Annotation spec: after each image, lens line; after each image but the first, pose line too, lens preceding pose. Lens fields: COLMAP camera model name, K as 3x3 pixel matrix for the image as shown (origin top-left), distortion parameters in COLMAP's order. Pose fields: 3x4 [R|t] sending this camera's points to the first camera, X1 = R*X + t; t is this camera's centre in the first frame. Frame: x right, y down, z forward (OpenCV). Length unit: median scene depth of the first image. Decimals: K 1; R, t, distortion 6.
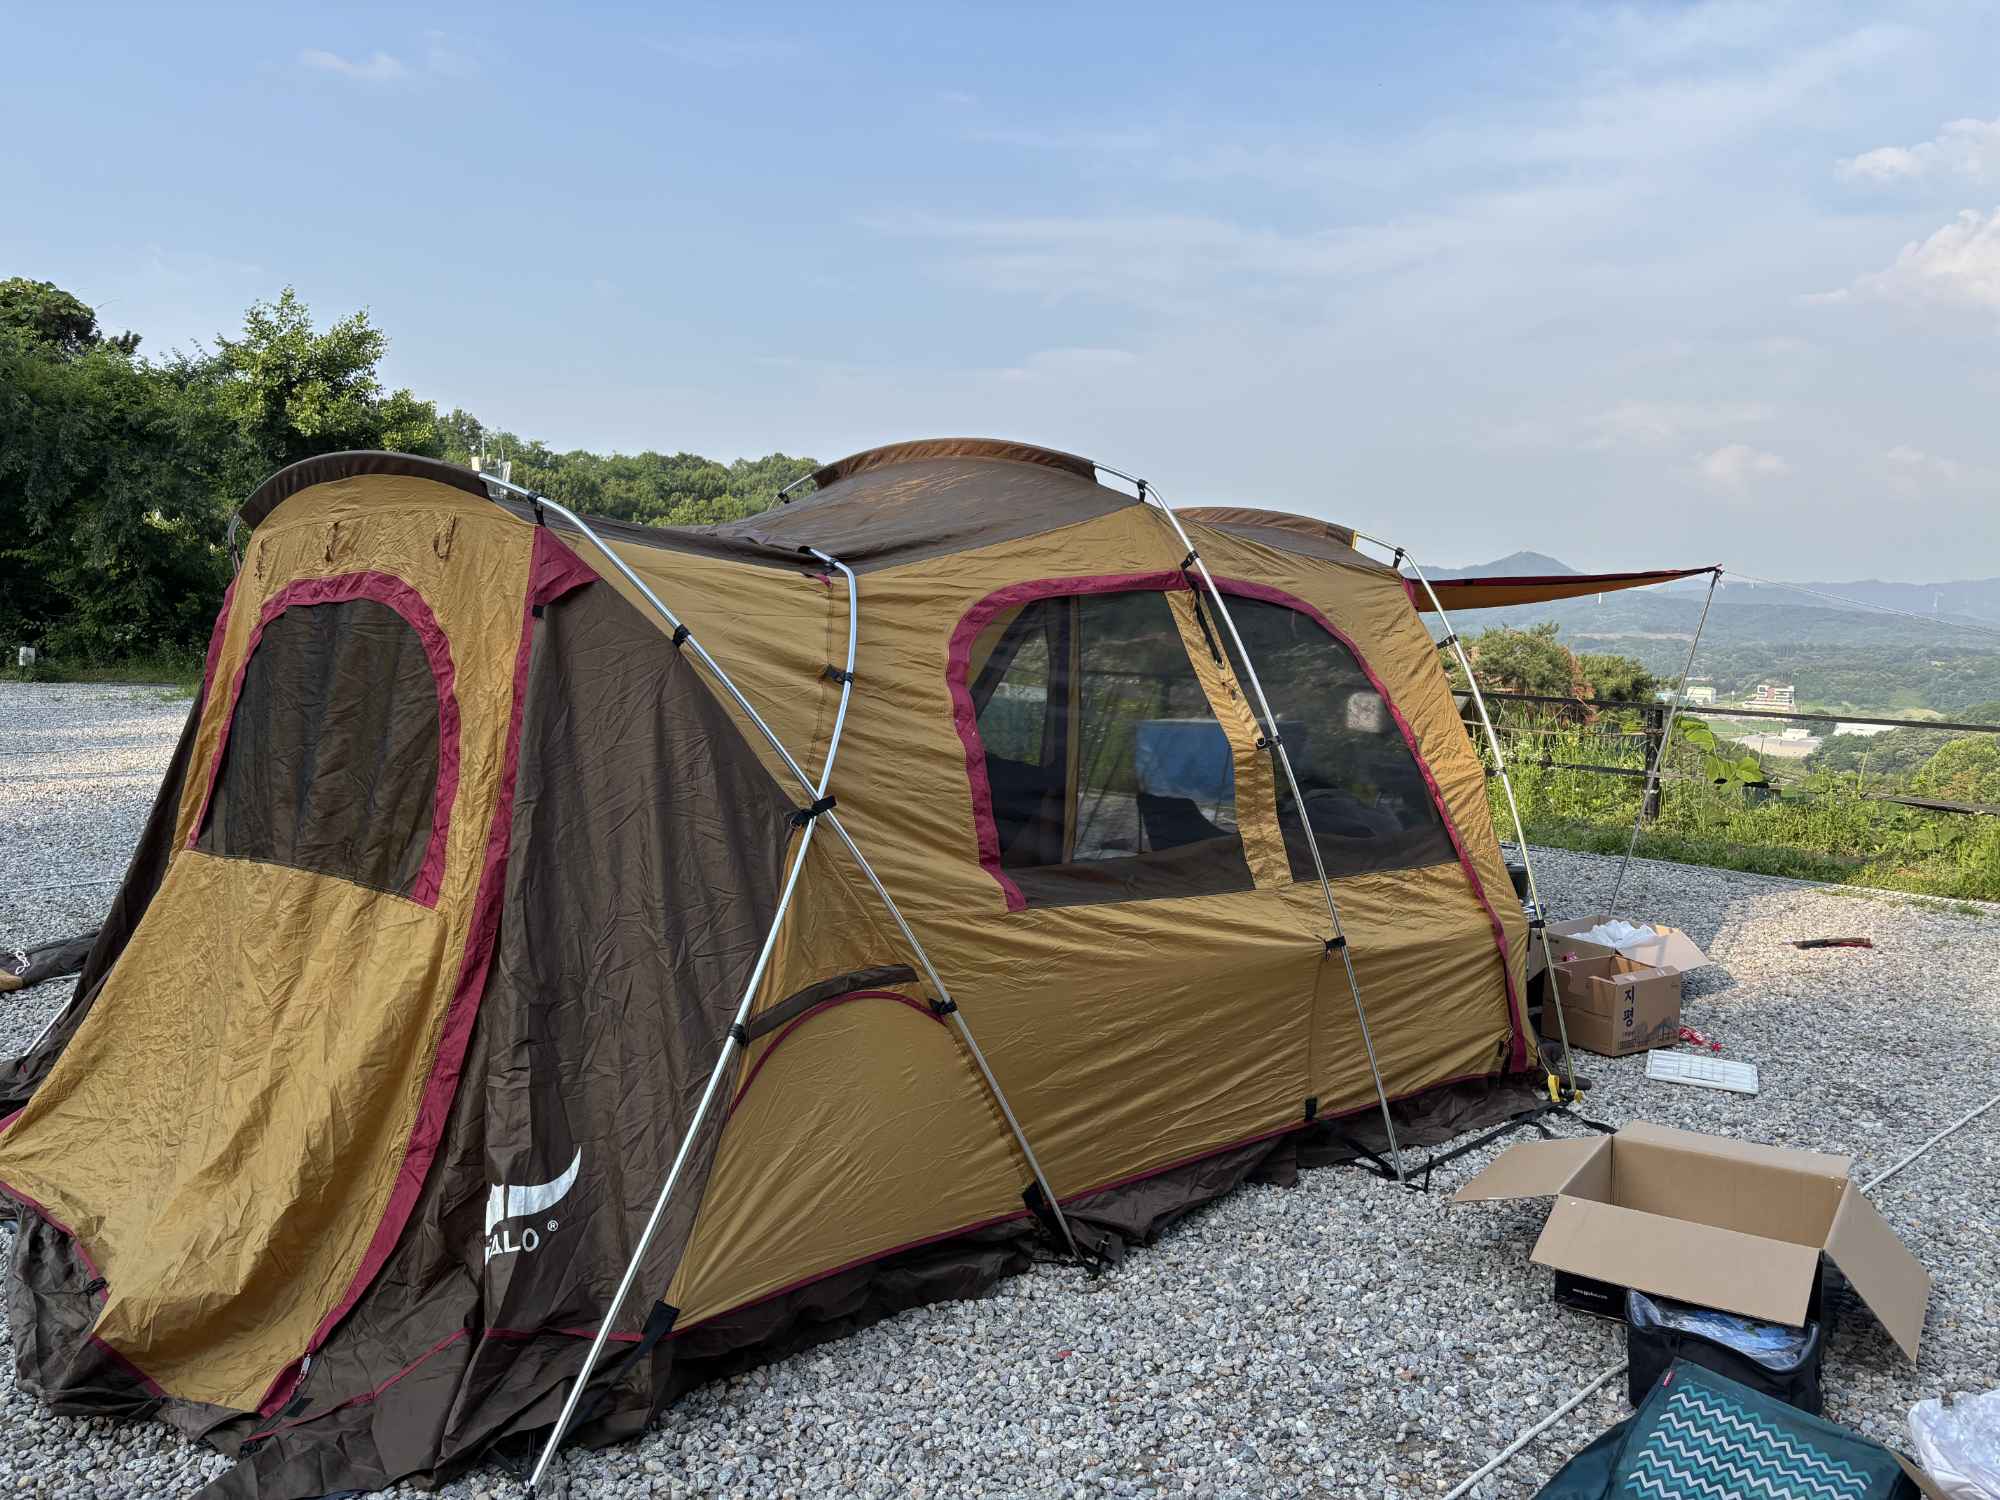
lens RADIAL K [[1522.4, 0, 1001.7], [0, 1522.4, 708.4], [0, 0, 1]] dist [0.059710, -0.075630]
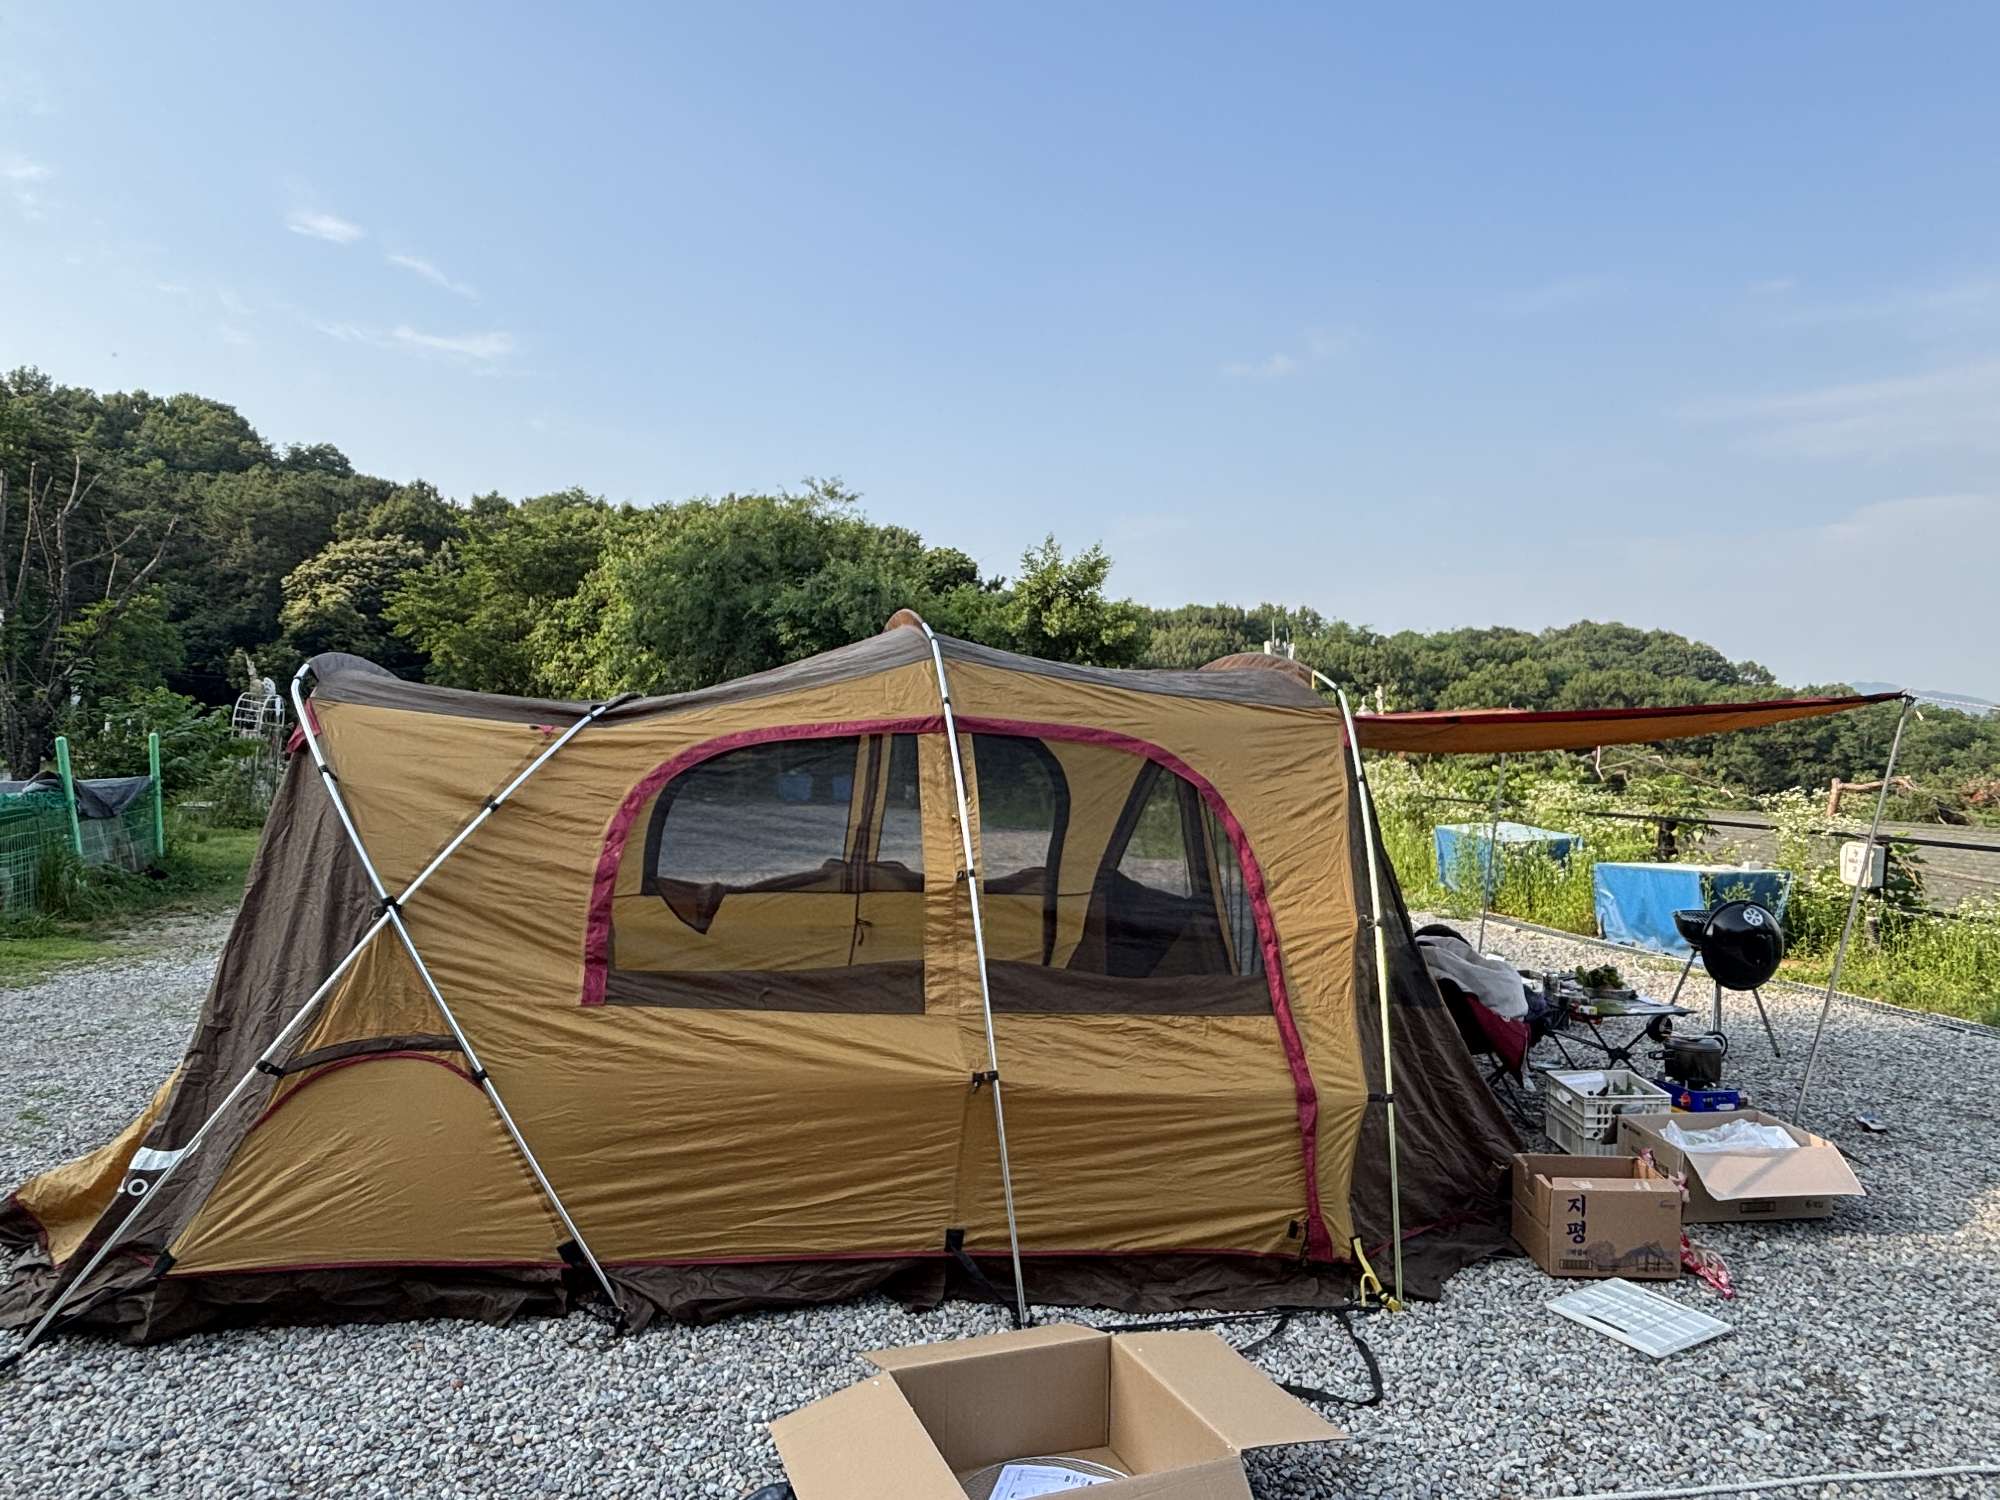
lens RADIAL K [[1204.4, 0, 1000.0], [0, 1204.4, 750.0], [0, 0, 1]] dist [0.073139, -0.105342]
pose [[0.819780, -0.010925, -0.572574, 0.680125], [-0.029760, 0.997654, -0.061644, -0.013693], [0.571904, 0.067575, 0.817532, 0.330146]]
